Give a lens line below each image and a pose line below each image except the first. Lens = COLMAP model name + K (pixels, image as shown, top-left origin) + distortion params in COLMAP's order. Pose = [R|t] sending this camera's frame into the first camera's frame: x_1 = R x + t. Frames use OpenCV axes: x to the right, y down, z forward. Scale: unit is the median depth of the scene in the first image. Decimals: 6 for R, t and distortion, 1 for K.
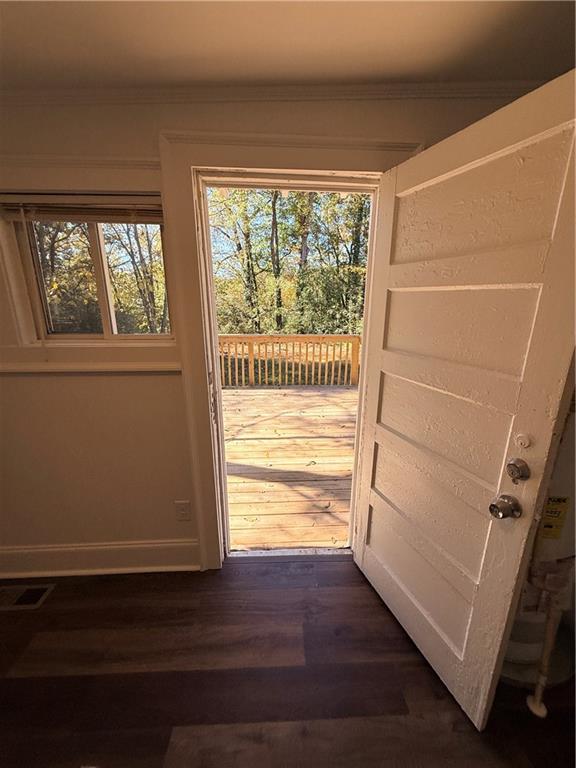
lens RADIAL K [[307.8, 0, 288.0], [0, 307.8, 384.0], [0, 0, 1]] dist [0.001692, 0.000179]
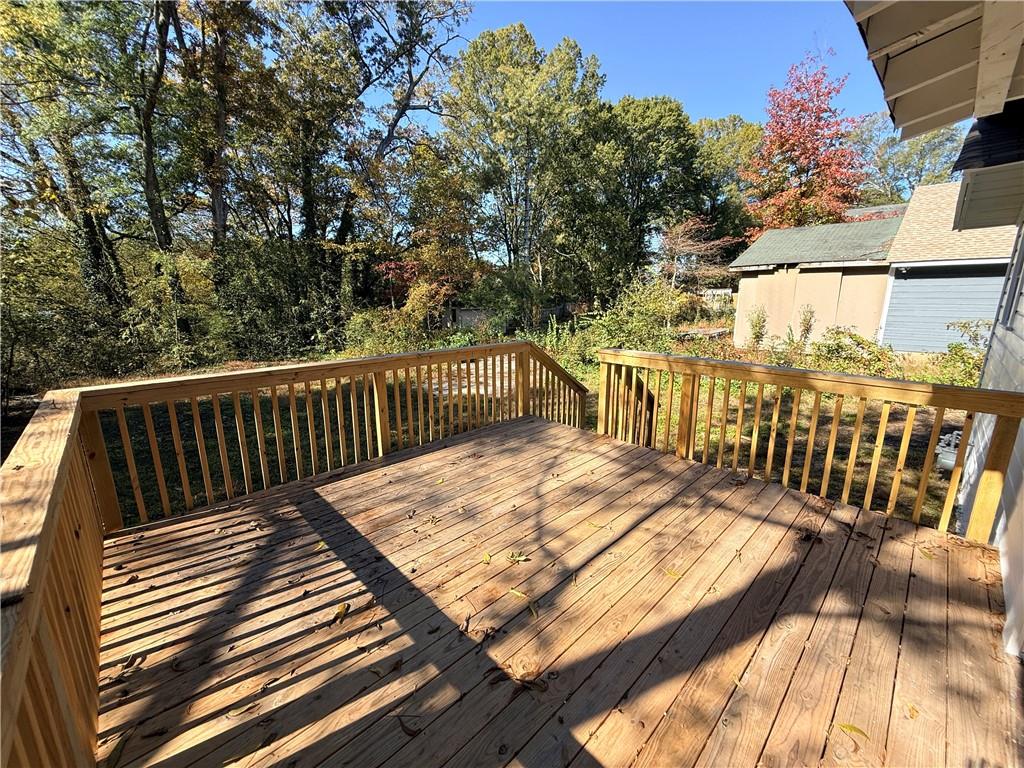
lens RADIAL K [[409.0, 0, 509.8], [0, 409.0, 384.3], [0, 0, 1]] dist [0.000118, 0.000163]
pose [[0.757925, -0.144429, 0.636152, -1.274918], [0.171356, 0.985017, 0.019476, -0.292563], [-0.629434, 0.094247, 0.771318, 1.107813]]
